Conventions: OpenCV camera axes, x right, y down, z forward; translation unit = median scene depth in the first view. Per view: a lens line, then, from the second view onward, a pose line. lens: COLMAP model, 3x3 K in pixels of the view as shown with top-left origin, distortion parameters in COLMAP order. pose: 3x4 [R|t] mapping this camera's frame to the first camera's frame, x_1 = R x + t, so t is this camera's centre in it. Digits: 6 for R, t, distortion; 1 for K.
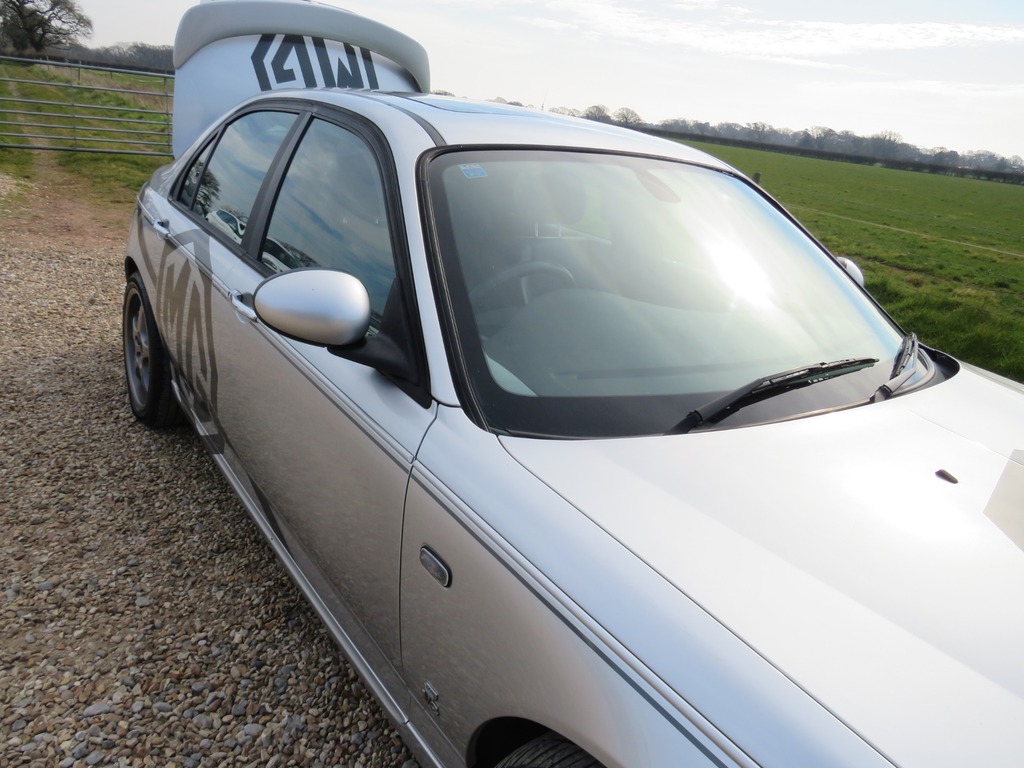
lens RADIAL K [[716.9, 0, 500.4], [0, 716.9, 379.8], [0, 0, 1]] dist [-0.012887, 0.004071]
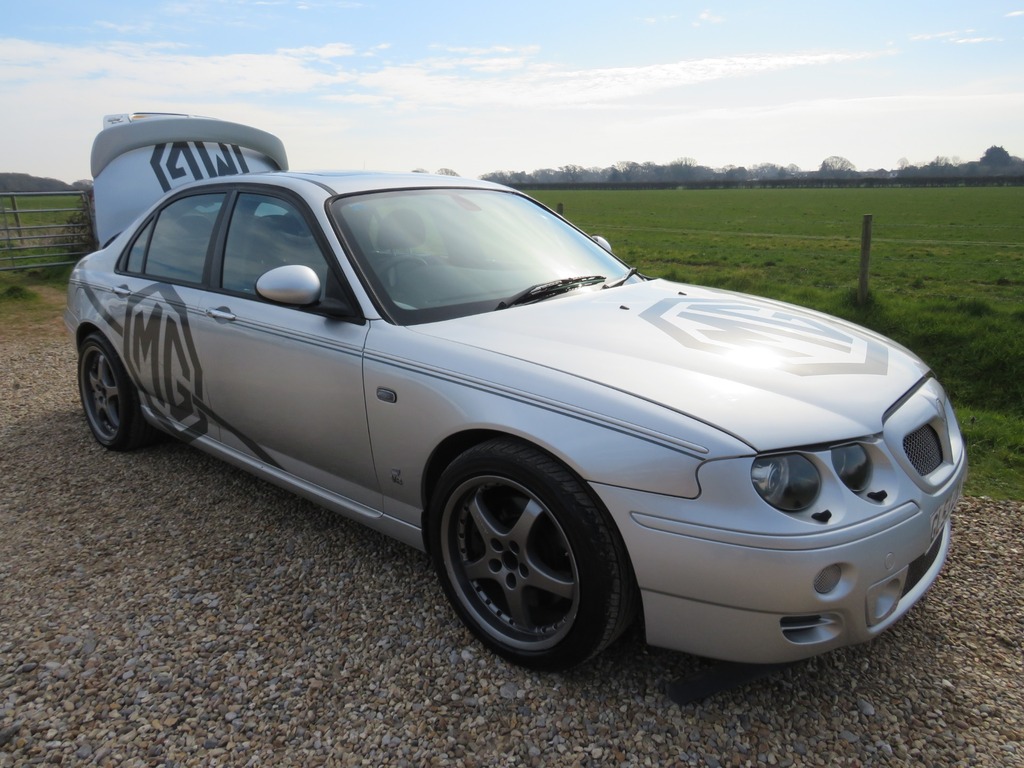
lens RADIAL K [[723.6, 0, 495.6], [0, 723.6, 379.4], [0, 0, 1]] dist [-0.016360, 0.000685]
pose [[0.965715, -0.182995, 0.184138, -0.053470], [0.197954, 0.977968, -0.066274, 0.136894], [-0.167953, 0.100453, 0.980664, -0.330009]]
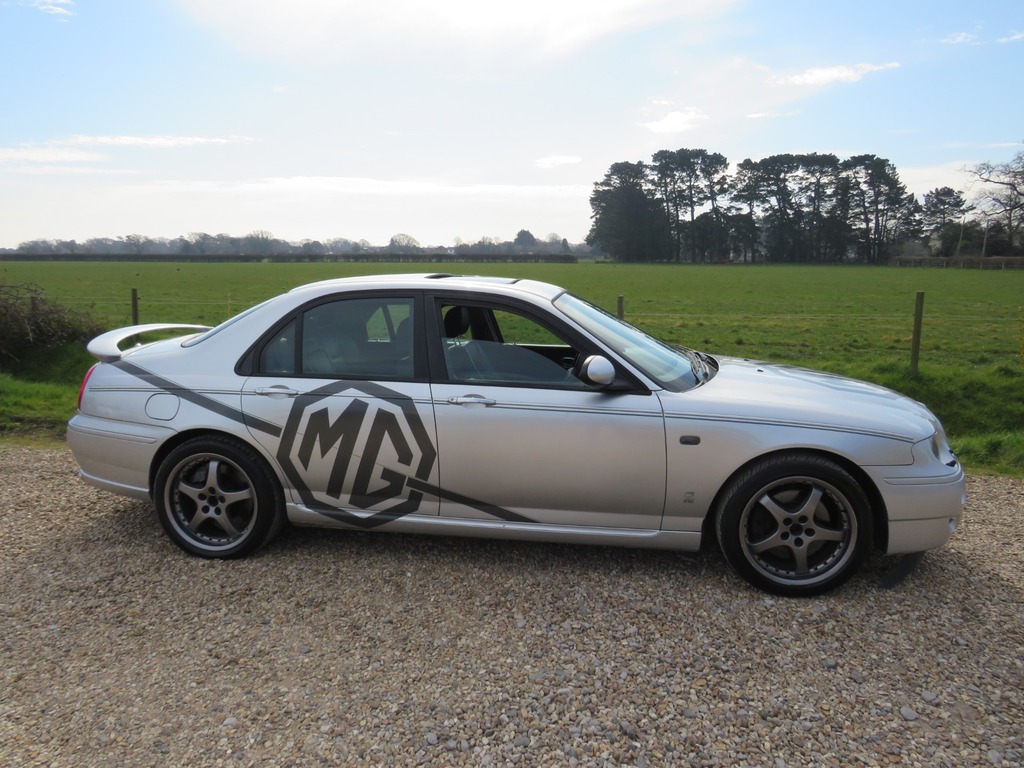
lens RADIAL K [[730.0, 0, 509.7], [0, 730.0, 379.5], [0, 0, 1]] dist [-0.027498, 0.009982]
pose [[0.688427, -0.231137, 0.687491, -0.839112], [0.324683, 0.945796, -0.007145, -0.059592], [-0.648575, 0.228136, 0.726158, -0.227491]]
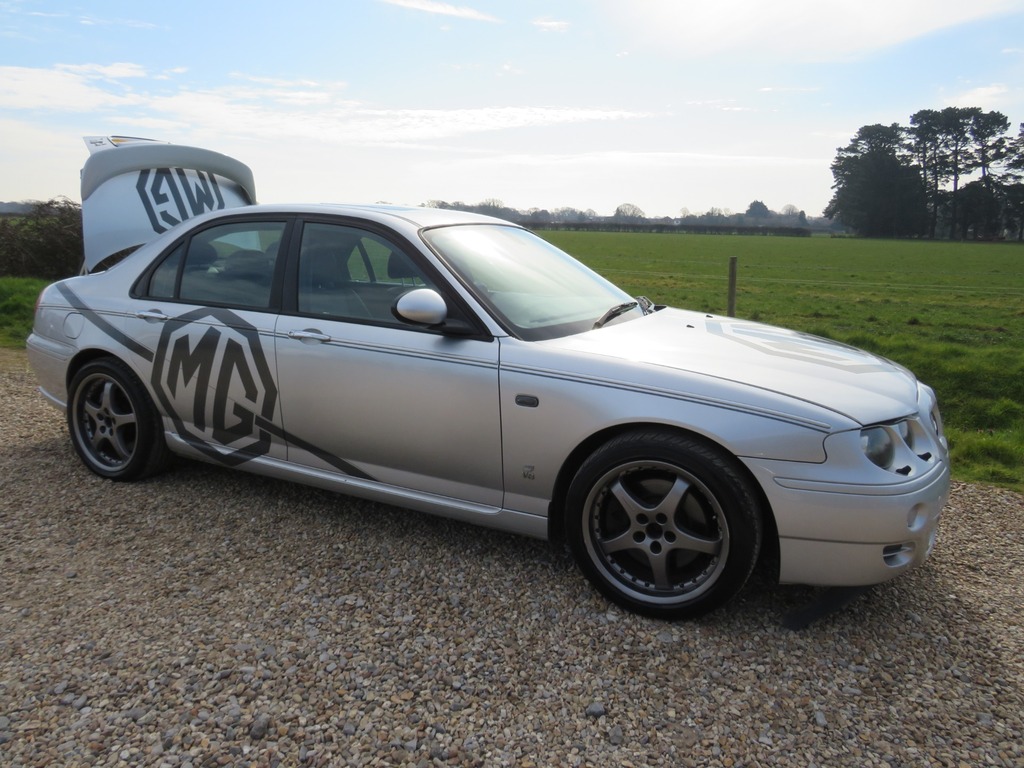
lens RADIAL K [[730.0, 0, 499.4], [0, 730.0, 377.9], [0, 0, 1]] dist [-0.027498, 0.009982]
pose [[0.880038, -0.191721, 0.434484, -0.385877], [0.240796, 0.968702, -0.060274, 0.103665], [-0.409330, 0.157665, 0.898661, -0.348262]]
